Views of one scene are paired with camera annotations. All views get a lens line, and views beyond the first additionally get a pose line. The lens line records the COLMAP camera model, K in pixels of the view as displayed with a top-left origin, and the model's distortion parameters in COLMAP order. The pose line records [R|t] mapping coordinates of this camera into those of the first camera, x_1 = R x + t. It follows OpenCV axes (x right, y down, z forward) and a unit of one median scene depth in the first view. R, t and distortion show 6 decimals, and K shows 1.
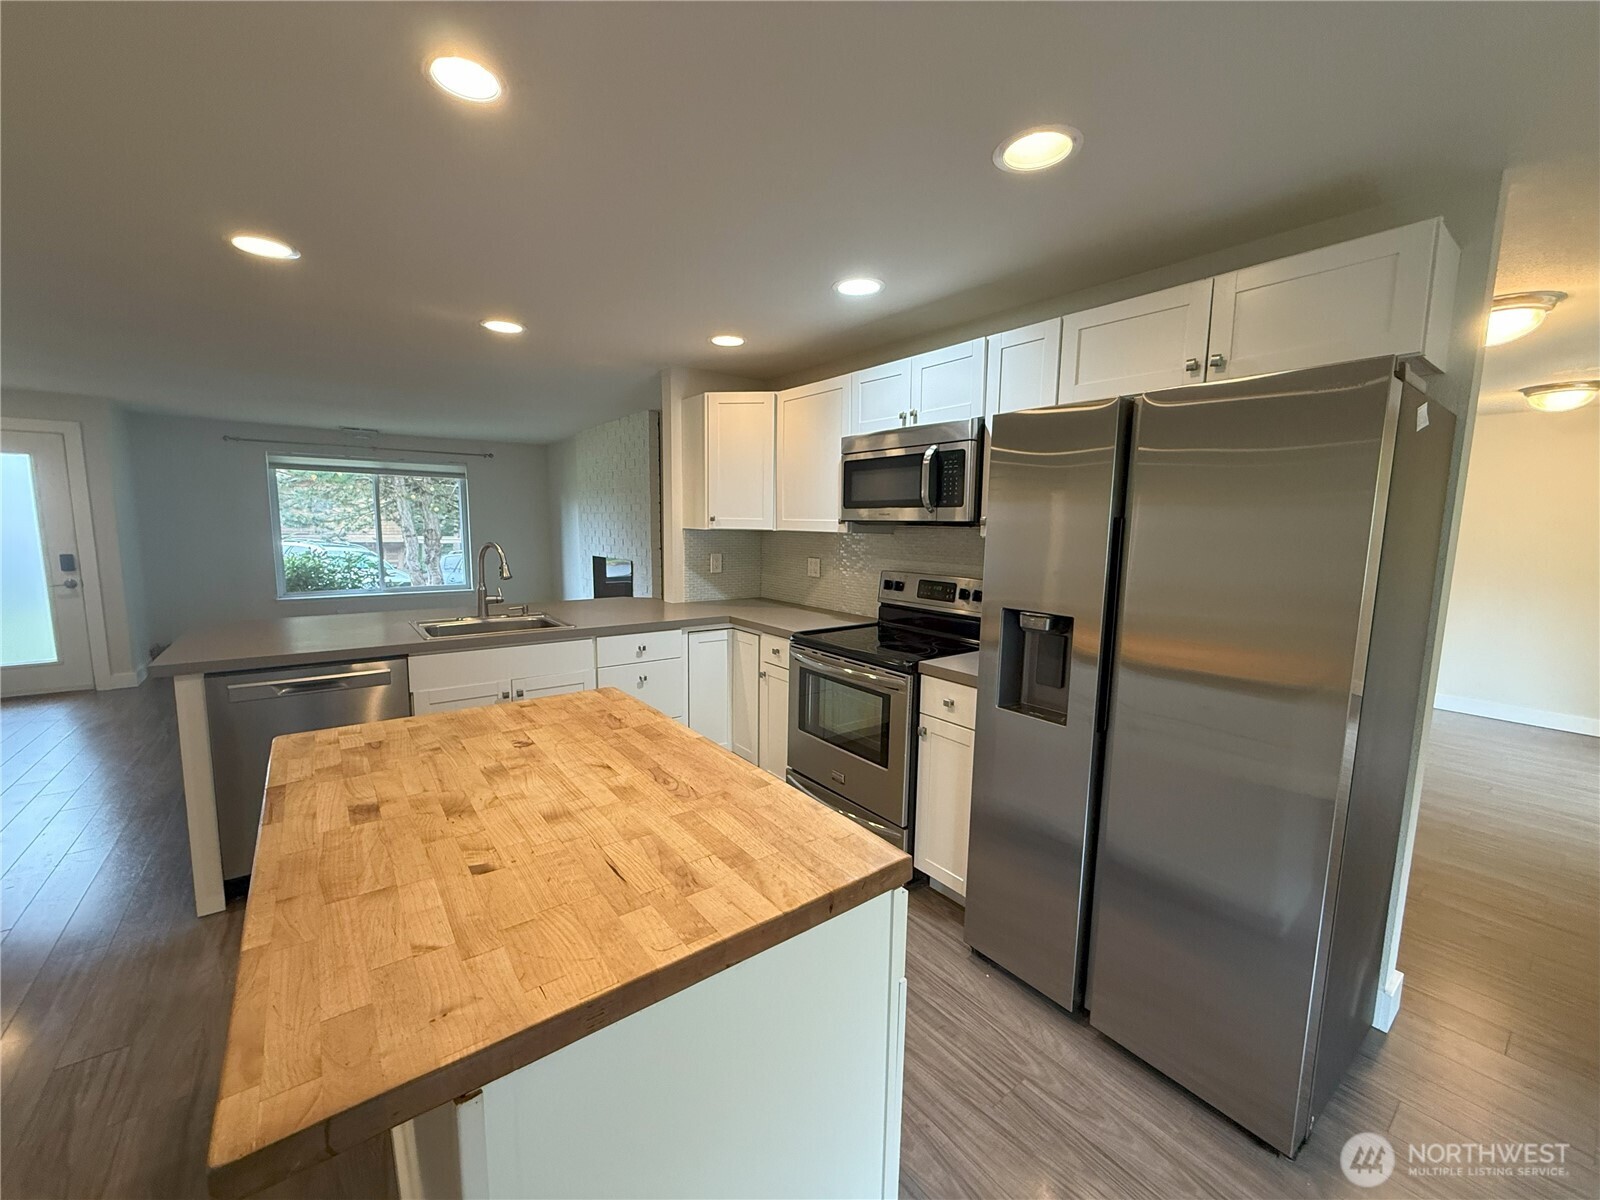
lens RADIAL K [[637.8, 0, 806.5], [0, 637.8, 596.1], [0, 0, 1]] dist [-0.007565, 0.000495]
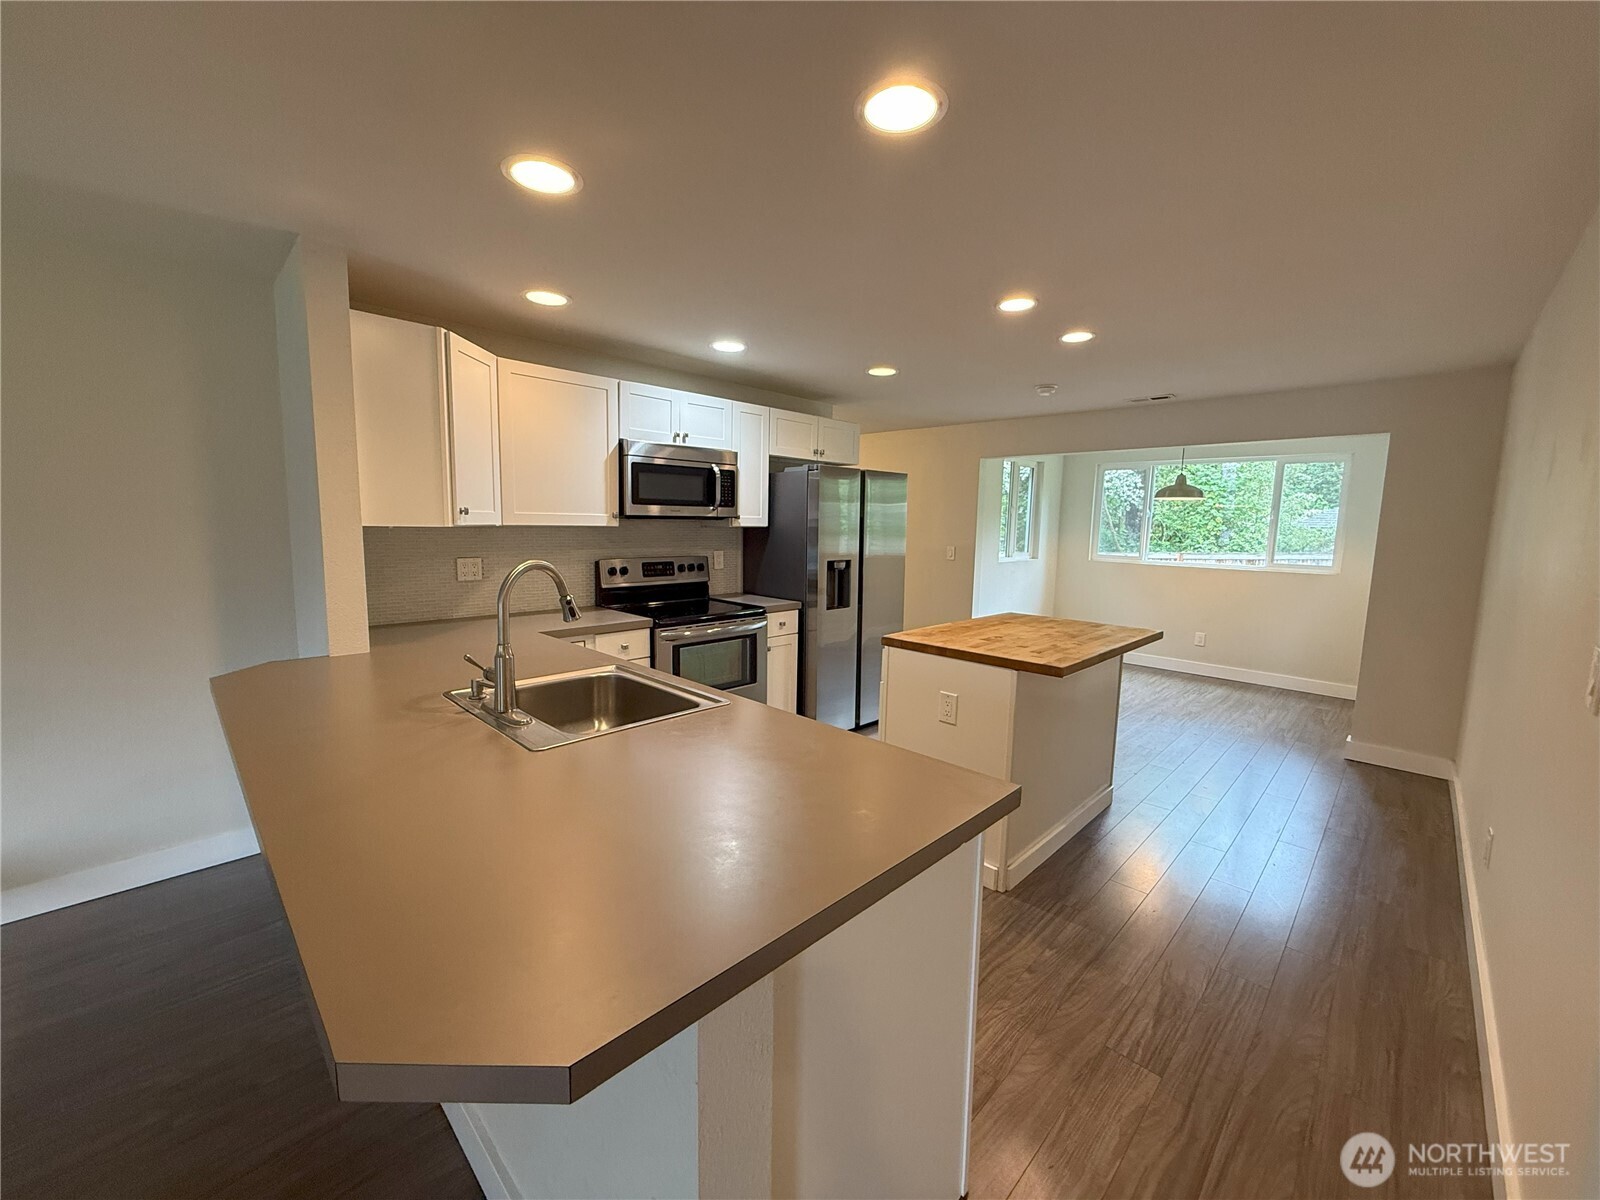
lens RADIAL K [[637.8, 0, 799.8], [0, 637.8, 595.7], [0, 0, 1]] dist [-0.007565, 0.000495]
pose [[-0.136052, -0.131334, 0.981958, -1.141500], [0.096674, 0.984684, 0.145093, -0.118872], [-0.985974, 0.114670, -0.121272, 0.904266]]
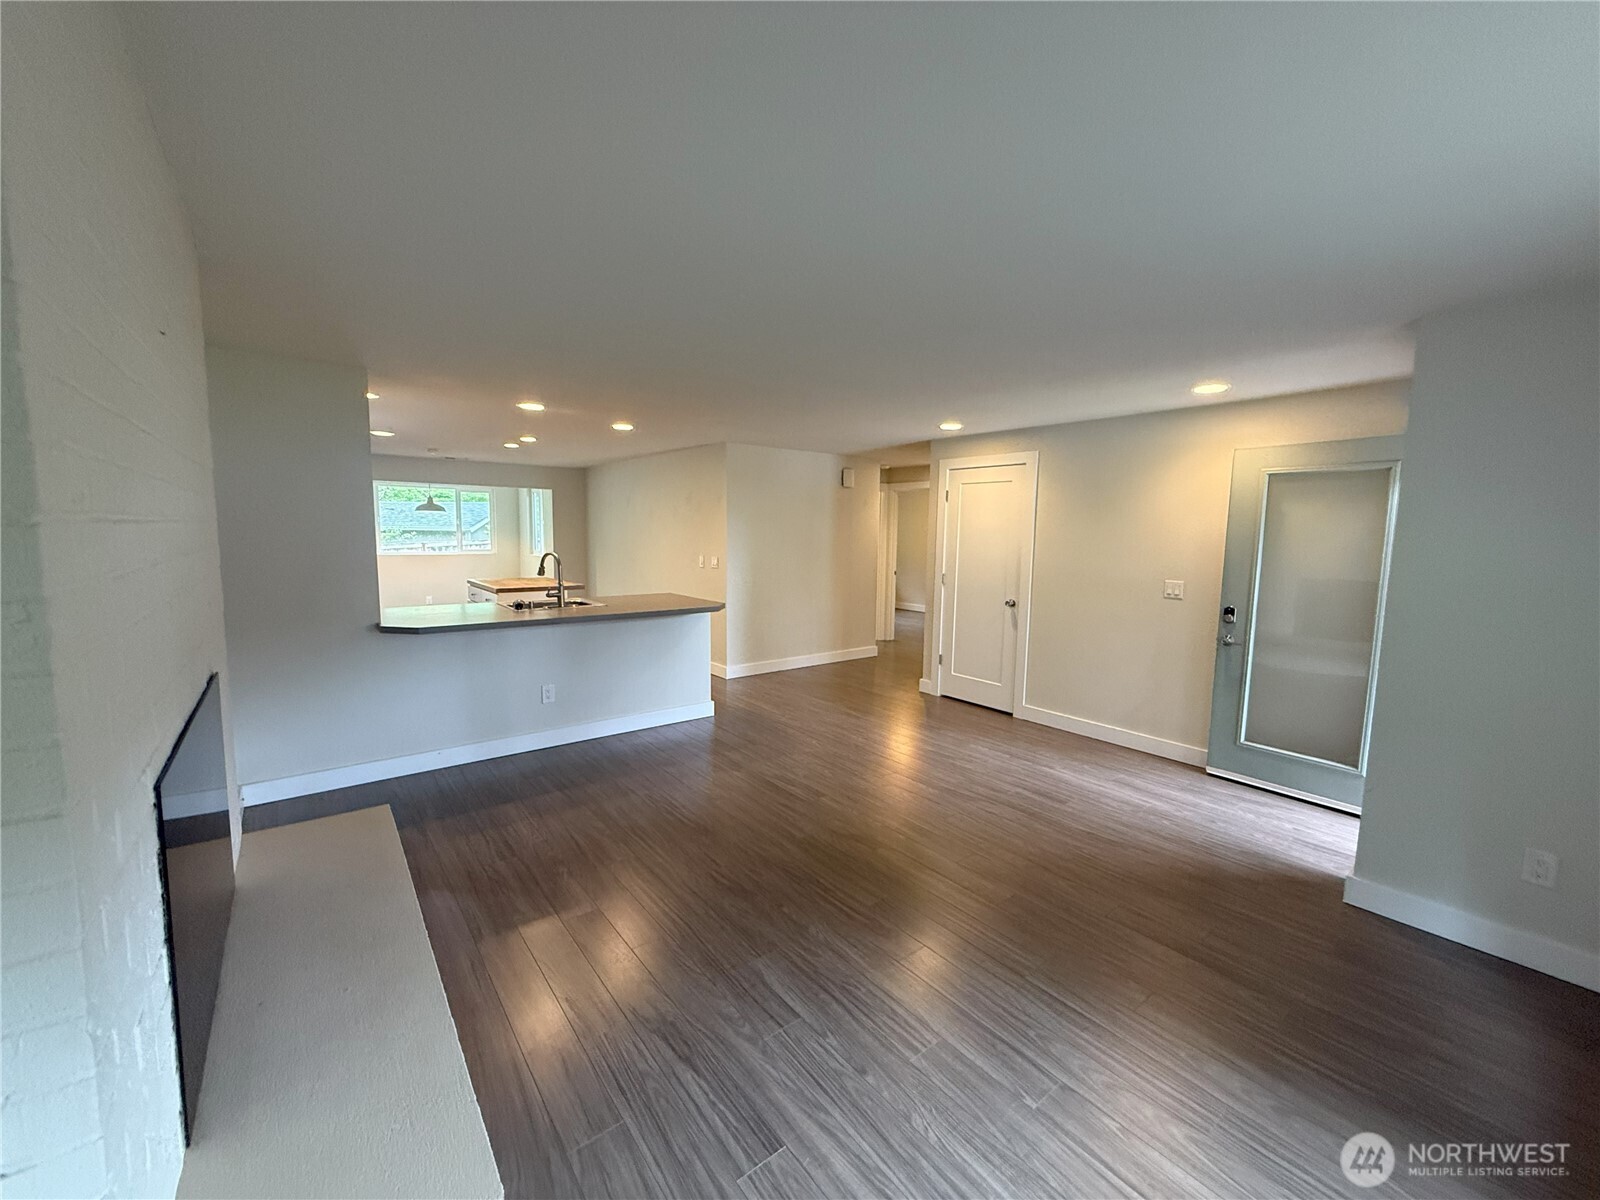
lens RADIAL K [[637.8, 0, 803.7], [0, 637.8, 599.1], [0, 0, 1]] dist [-0.007565, 0.000495]
pose [[-0.999562, -0.020164, -0.021659, -1.127900], [-0.024540, 0.973841, 0.225903, -0.345945], [0.016537, 0.226336, -0.973909, 2.627974]]
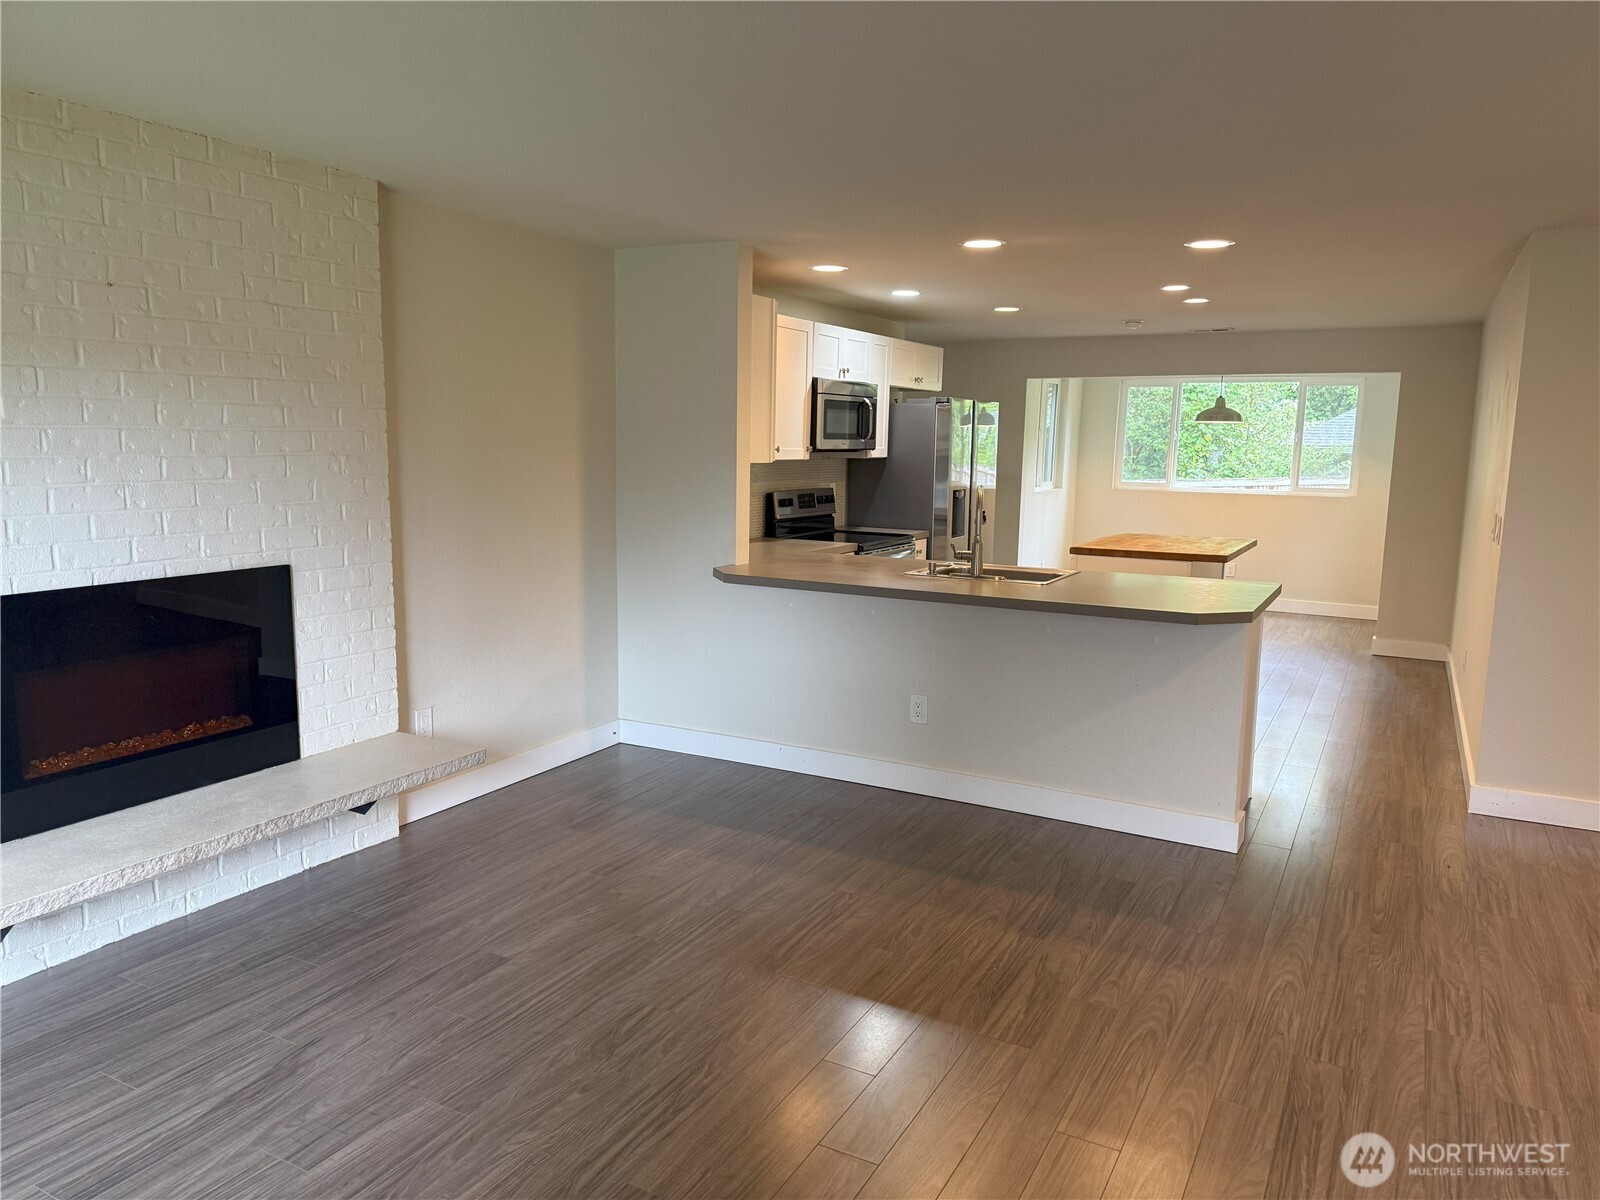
lens RADIAL K [[1134.2, 0, 799.2], [0, 1134.2, 603.2], [0, 0, 1]] dist [0.001938, -0.007663]
pose [[-0.405461, -0.149594, 0.901789, -1.962038], [0.089172, 0.975341, 0.201888, -0.282086], [-0.909753, 0.162272, -0.382123, 1.988244]]
